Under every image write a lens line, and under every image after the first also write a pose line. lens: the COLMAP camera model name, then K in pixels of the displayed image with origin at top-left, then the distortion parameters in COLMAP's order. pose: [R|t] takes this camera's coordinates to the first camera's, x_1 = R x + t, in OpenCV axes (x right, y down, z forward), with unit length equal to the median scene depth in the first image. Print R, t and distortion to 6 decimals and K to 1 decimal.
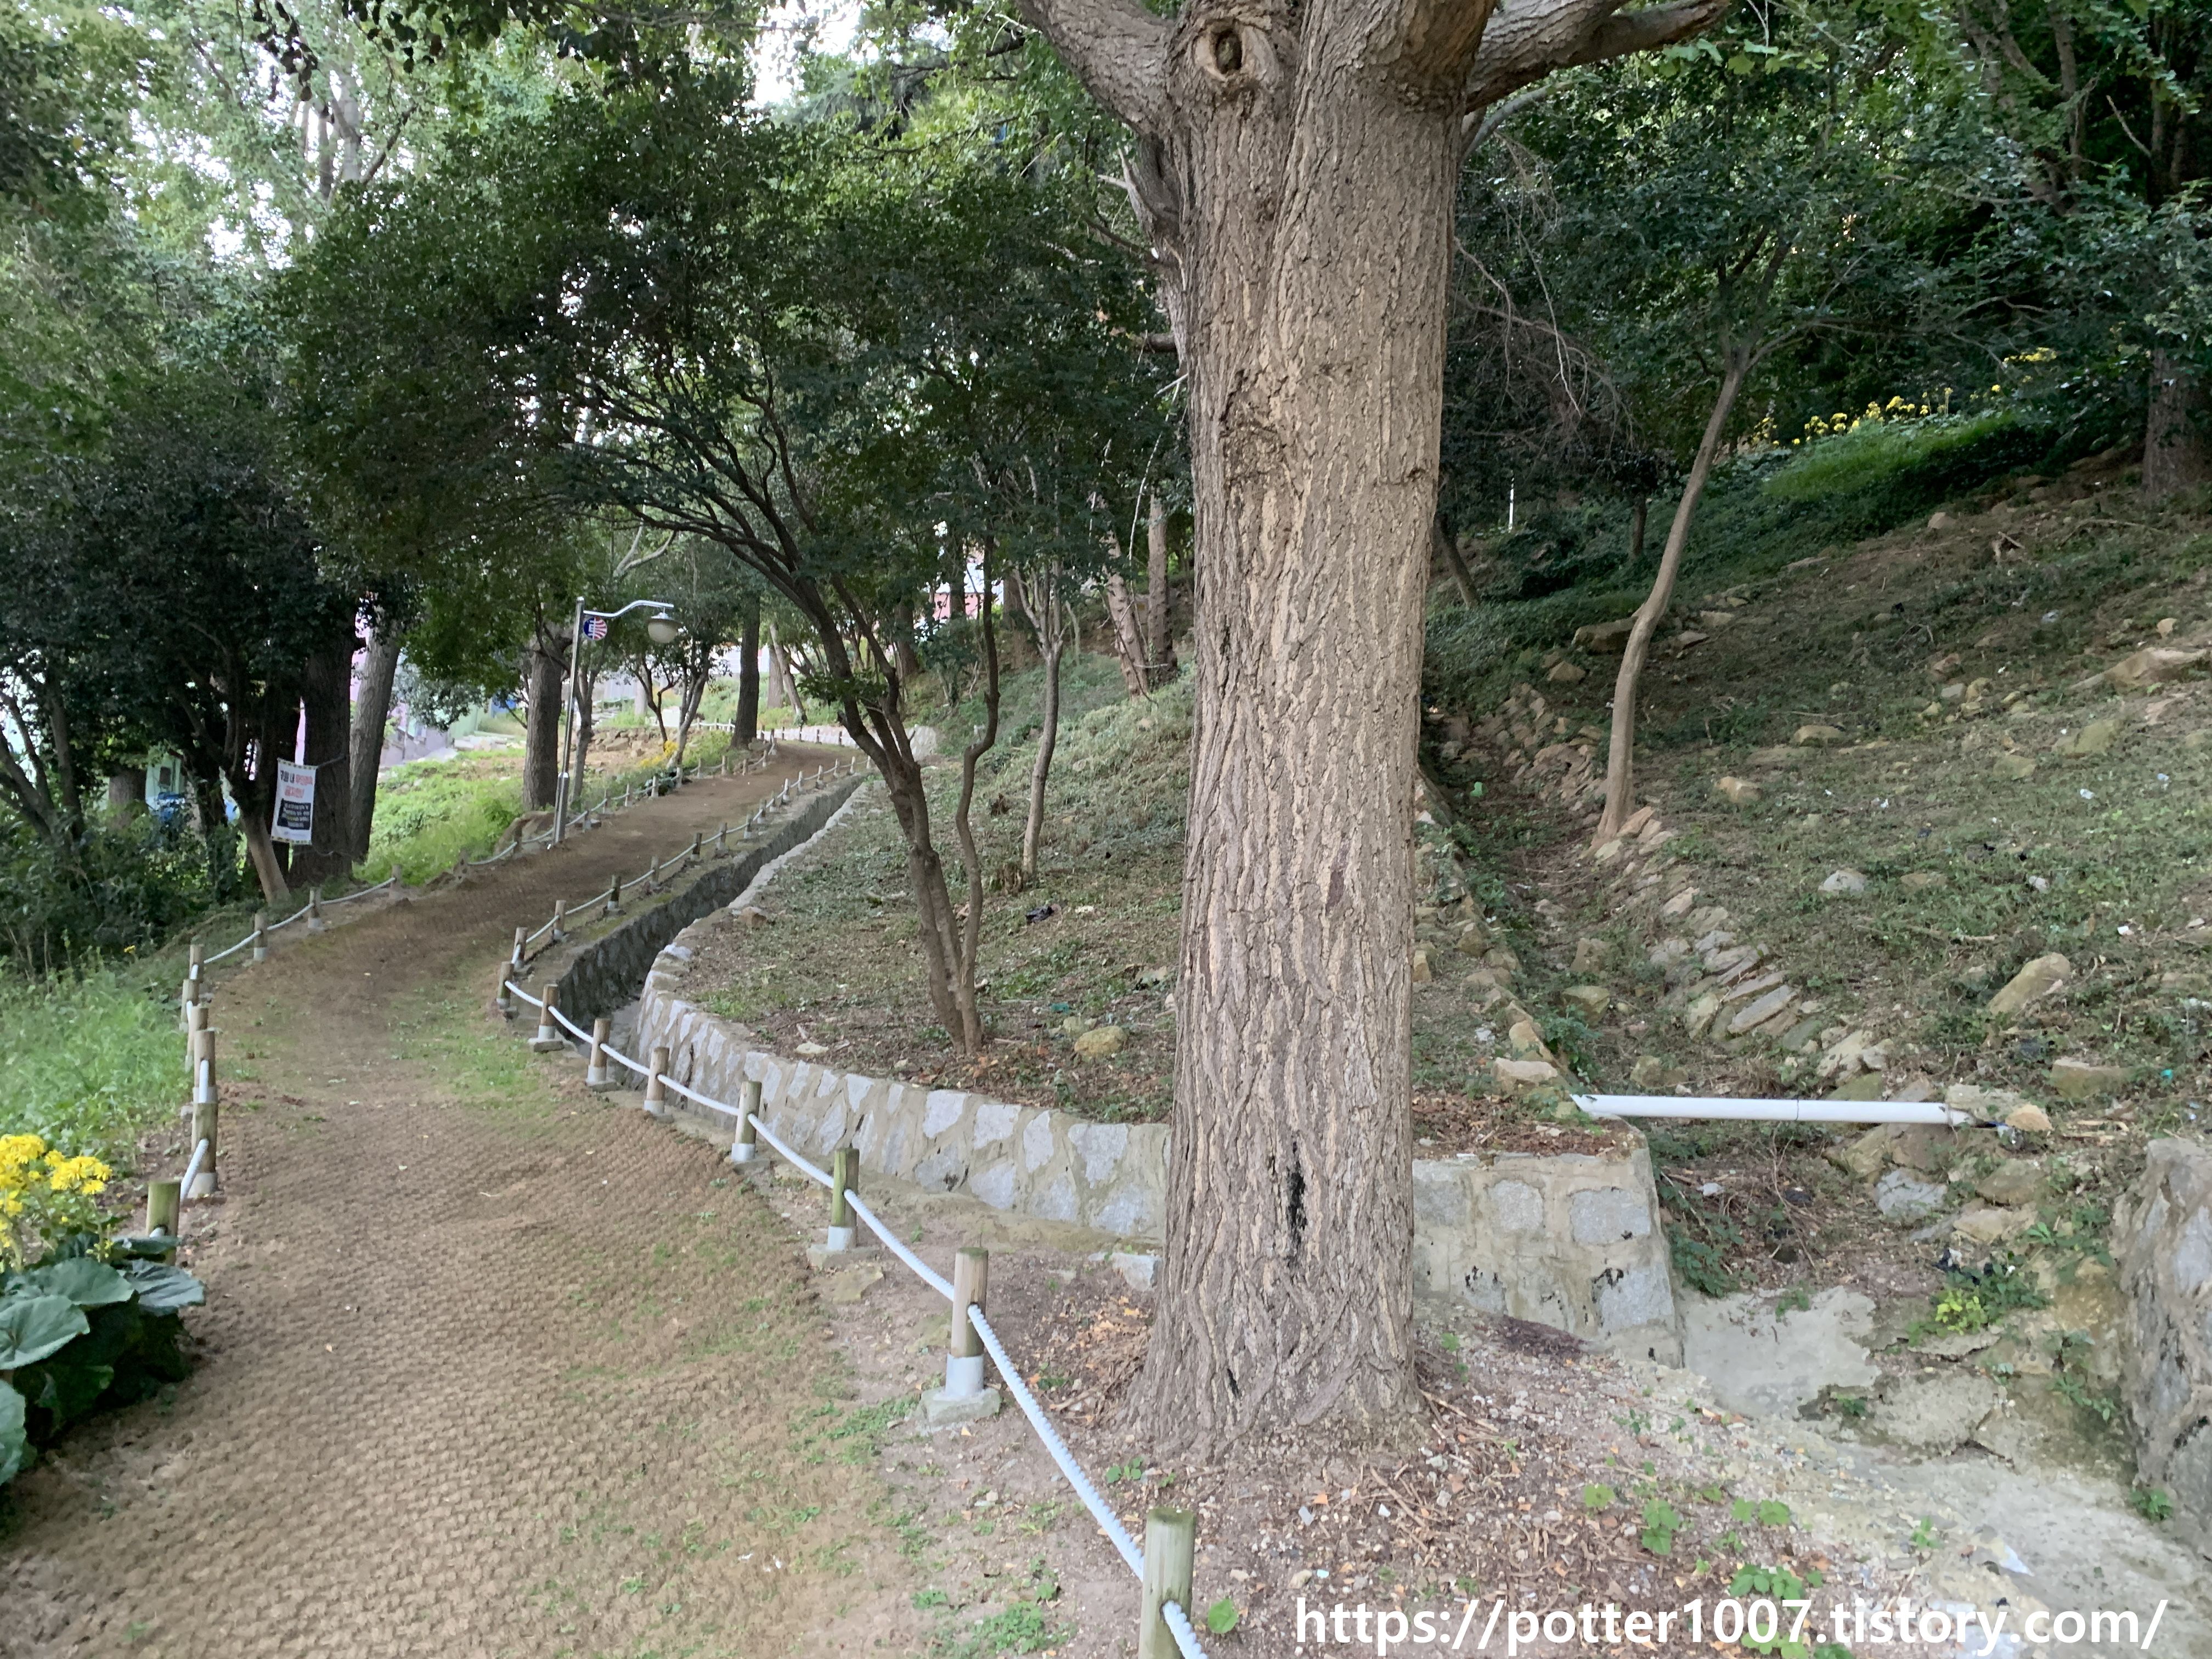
lens RADIAL K [[1822.9, 0, 1106.0], [0, 1822.9, 829.5], [0, 0, 1]] dist [0.077441, -0.126057]
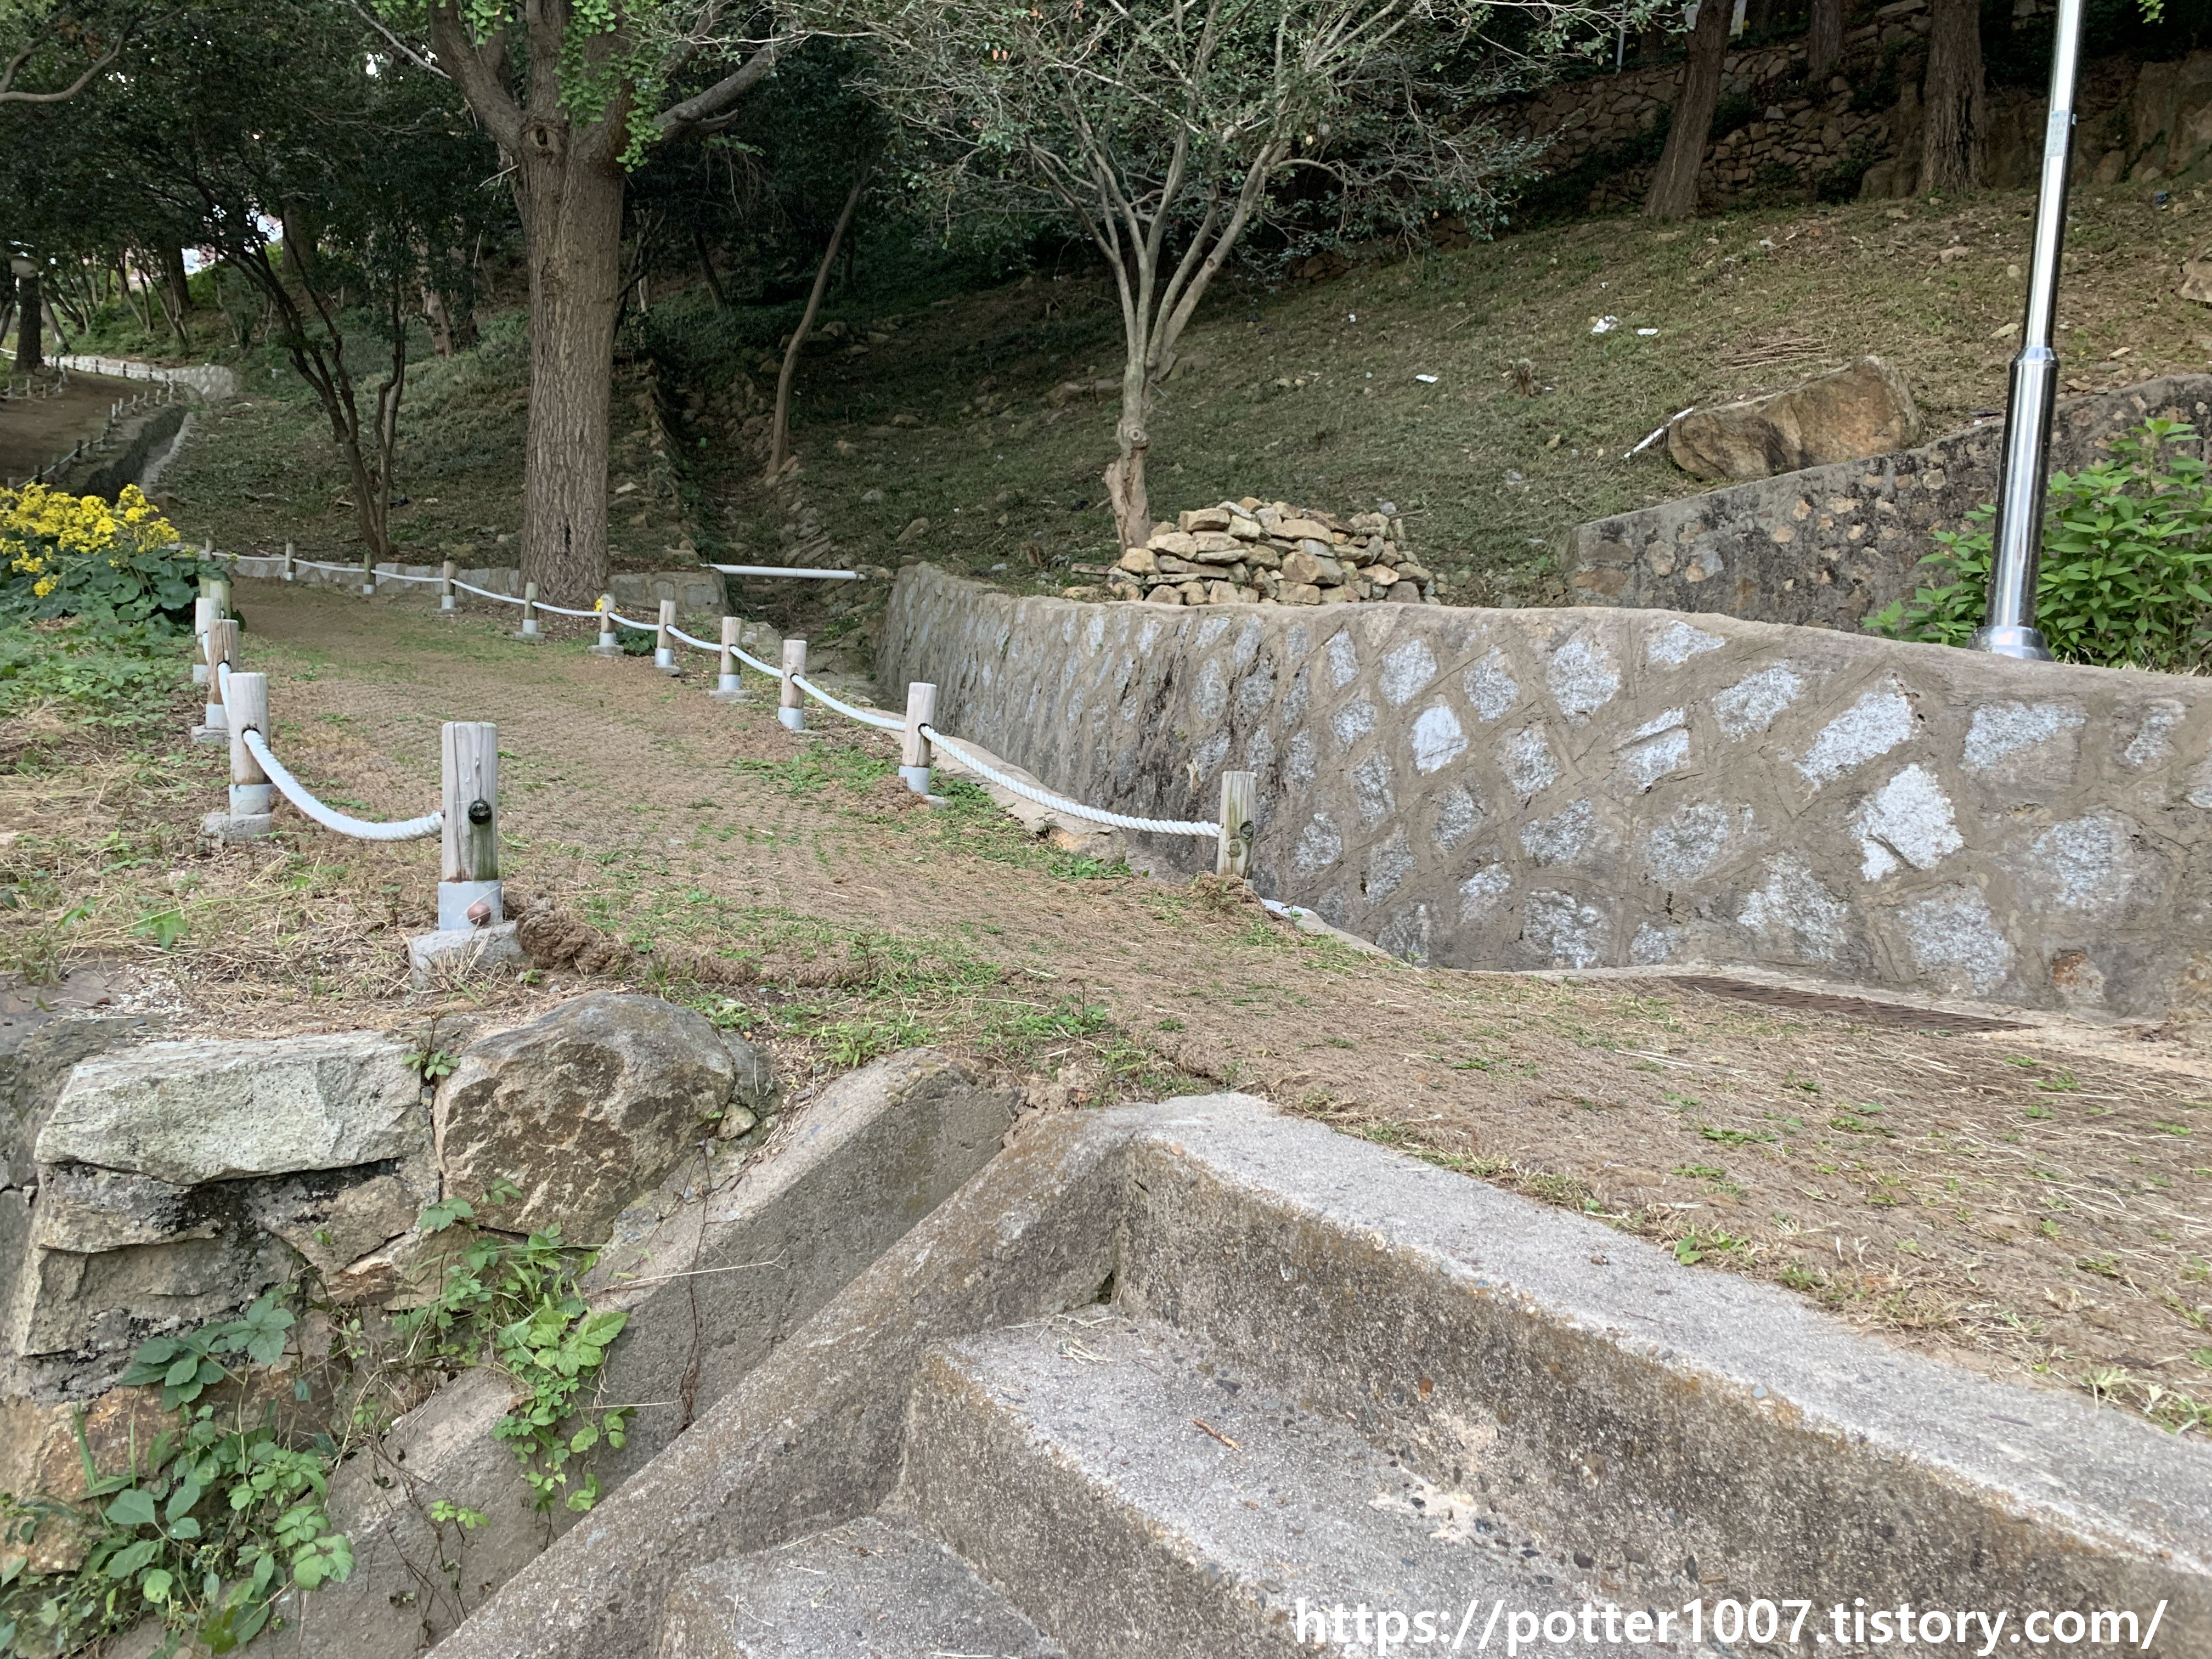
lens RADIAL K [[1822.9, 0, 1106.0], [0, 1822.9, 829.5], [0, 0, 1]] dist [0.077441, -0.126057]
pose [[0.929222, -0.012594, 0.369307, -0.061995], [-0.049565, 0.986140, 0.158340, 0.045474], [-0.366183, -0.165438, 0.915719, -0.688993]]
